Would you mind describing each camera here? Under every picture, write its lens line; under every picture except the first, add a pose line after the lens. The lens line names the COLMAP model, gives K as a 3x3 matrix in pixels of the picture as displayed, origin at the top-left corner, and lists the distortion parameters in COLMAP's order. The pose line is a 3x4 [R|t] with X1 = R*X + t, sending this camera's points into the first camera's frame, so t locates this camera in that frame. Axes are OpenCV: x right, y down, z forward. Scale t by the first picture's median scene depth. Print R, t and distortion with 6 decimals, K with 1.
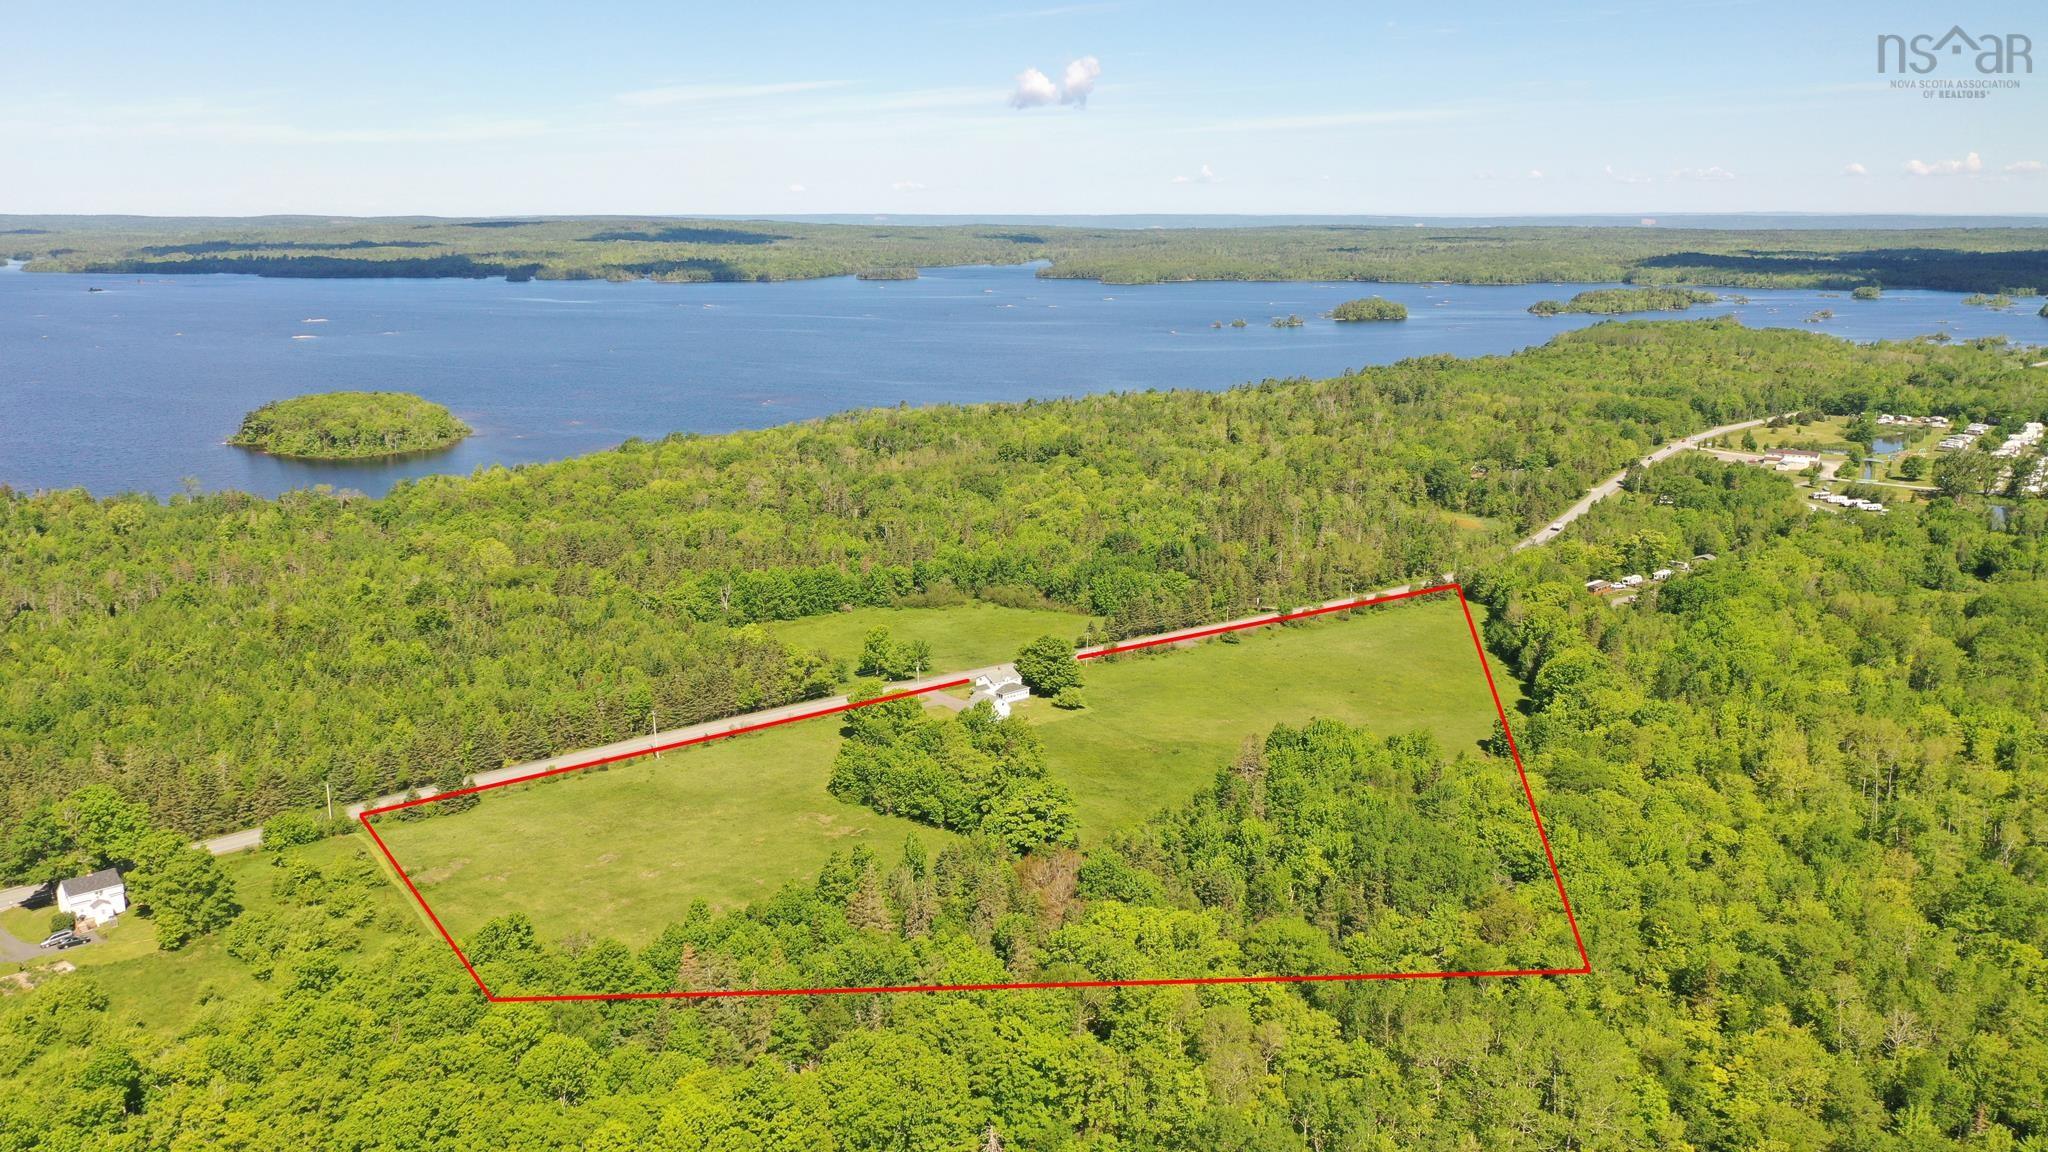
lens RADIAL K [[1714.1, 0, 1024.0], [0, 1714.1, 576.0], [0, 0, 1]] dist [0.001710, 0.007764]
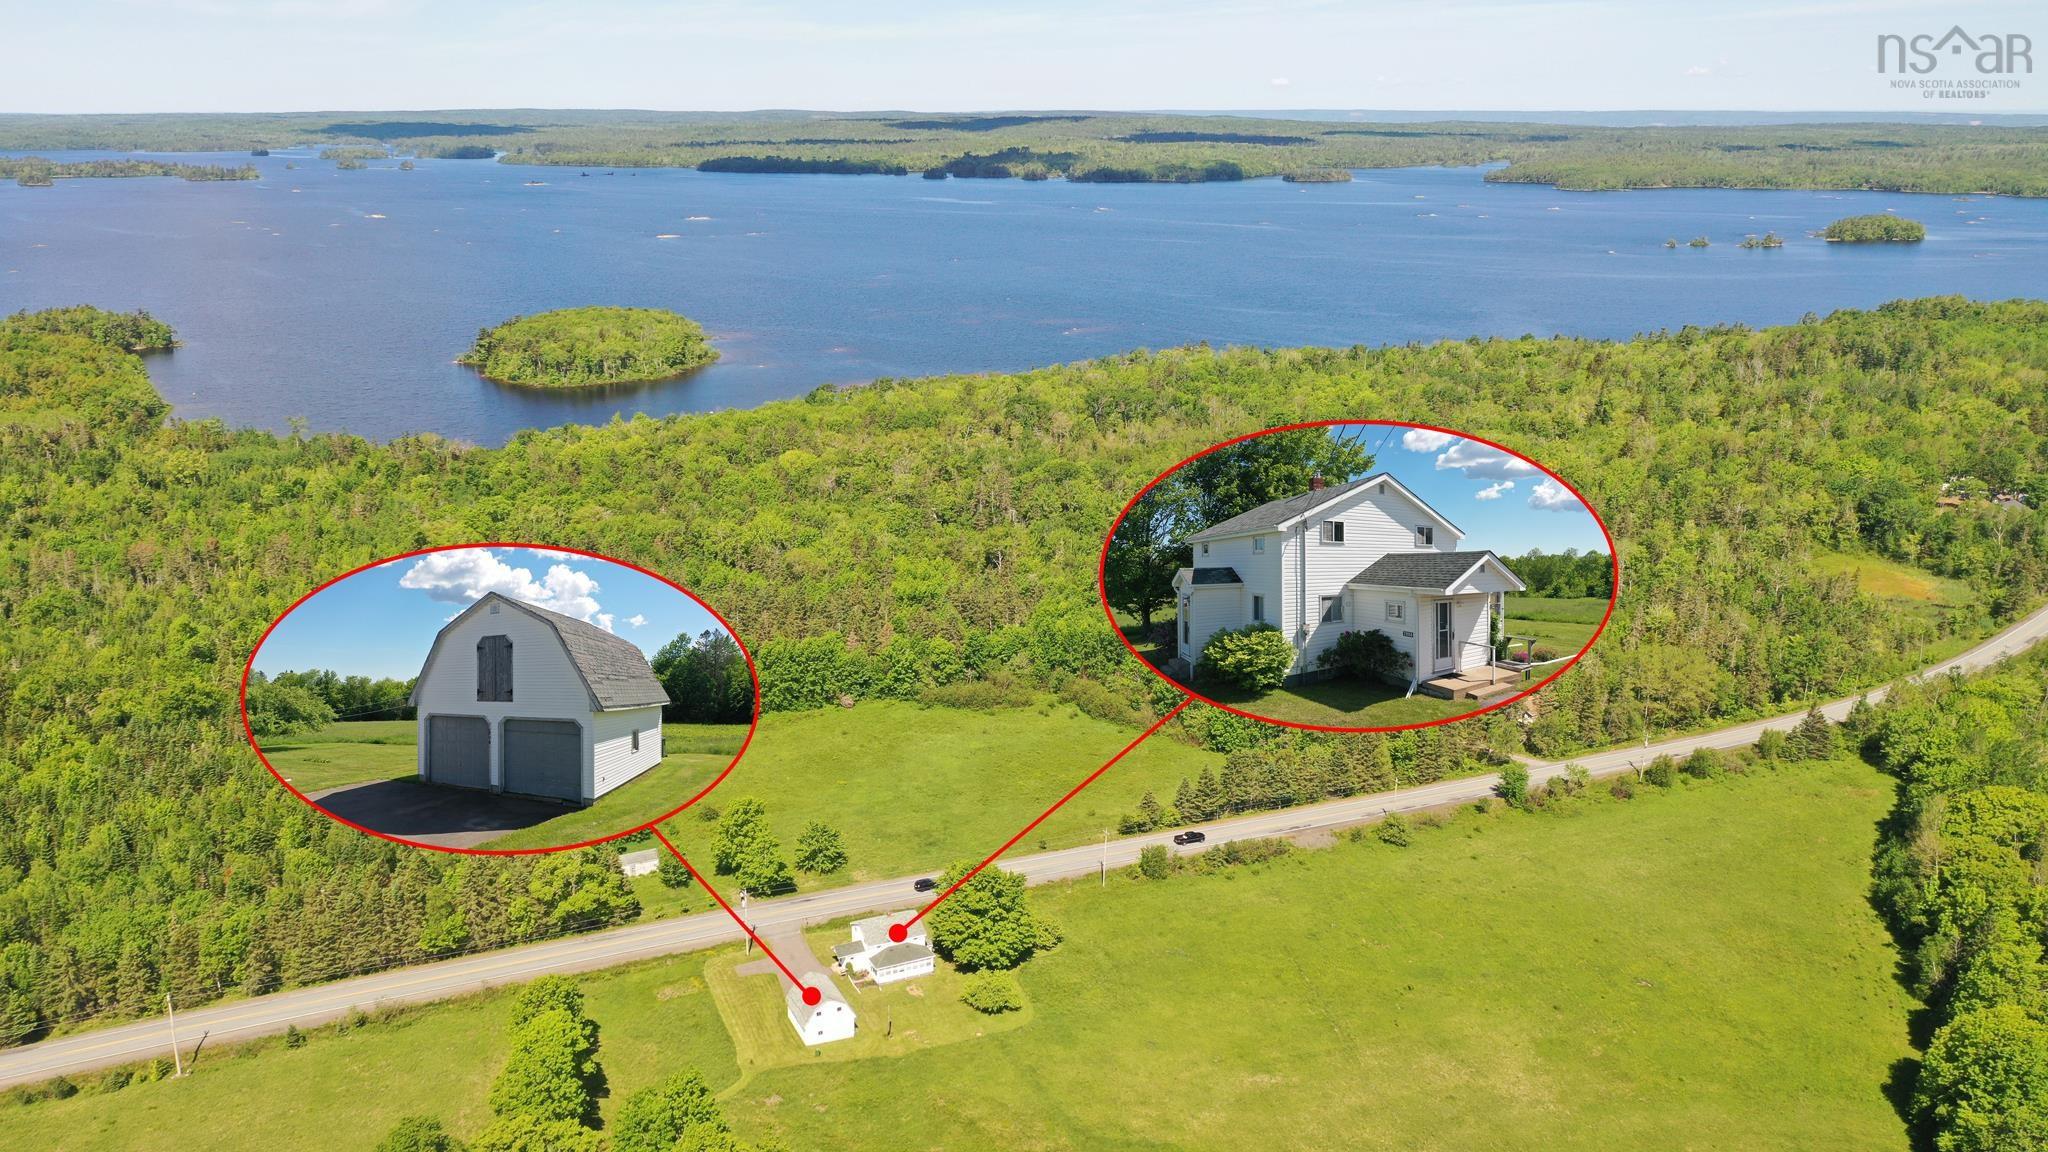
lens RADIAL K [[1714.1, 0, 1024.0], [0, 1714.1, 576.0], [0, 0, 1]] dist [0.001710, 0.007764]
pose [[0.963311, 0.072473, -0.258418, 0.073427], [-0.057503, 0.996225, 0.065034, -0.042769], [0.262156, -0.047788, 0.963842, 0.203989]]
